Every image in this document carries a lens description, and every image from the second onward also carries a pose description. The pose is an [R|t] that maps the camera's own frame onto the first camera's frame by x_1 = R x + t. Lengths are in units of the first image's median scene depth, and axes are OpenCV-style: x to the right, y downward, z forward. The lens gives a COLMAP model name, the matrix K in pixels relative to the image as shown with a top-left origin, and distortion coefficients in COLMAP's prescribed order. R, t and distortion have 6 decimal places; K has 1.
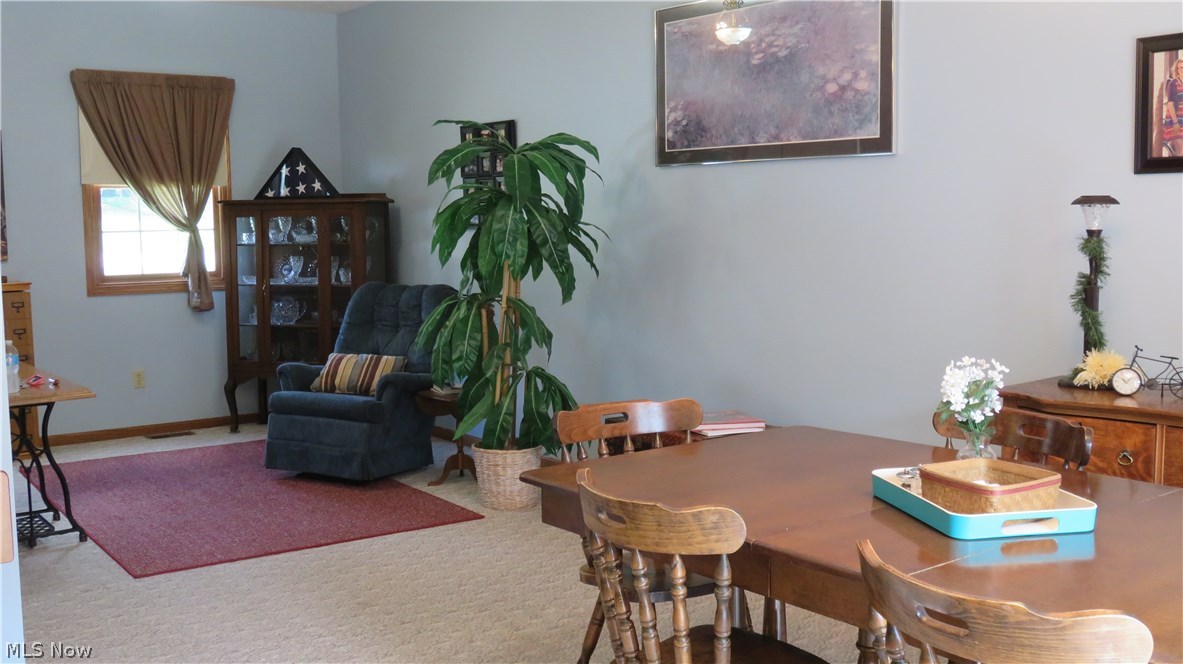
lens RADIAL K [[1196.1, 0, 593.4], [0, 1196.1, 331.8], [0, 0, 1]] dist [0.019275, 0.000000]
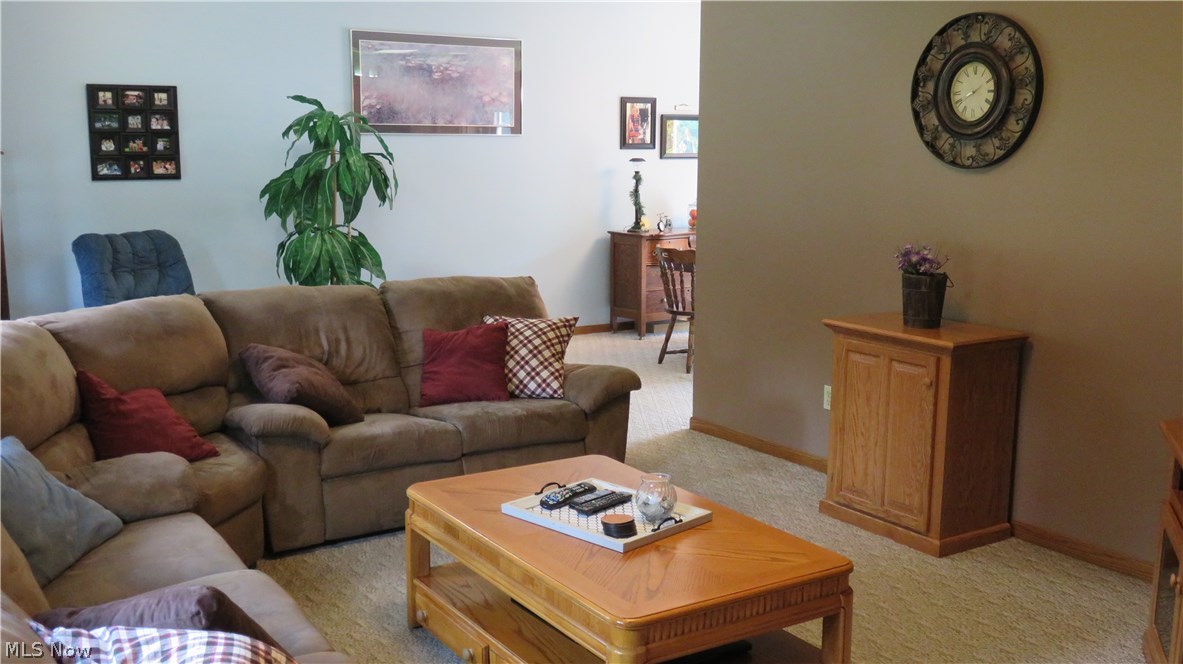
lens RADIAL K [[1196.1, 0, 593.3], [0, 1196.1, 332.7], [0, 0, 1]] dist [0.019275, 0.000000]
pose [[0.067570, -0.146499, 0.986900, -1.641588], [0.096444, 0.985488, 0.139686, -0.082837], [-0.993042, 0.085742, 0.080718, 0.680601]]
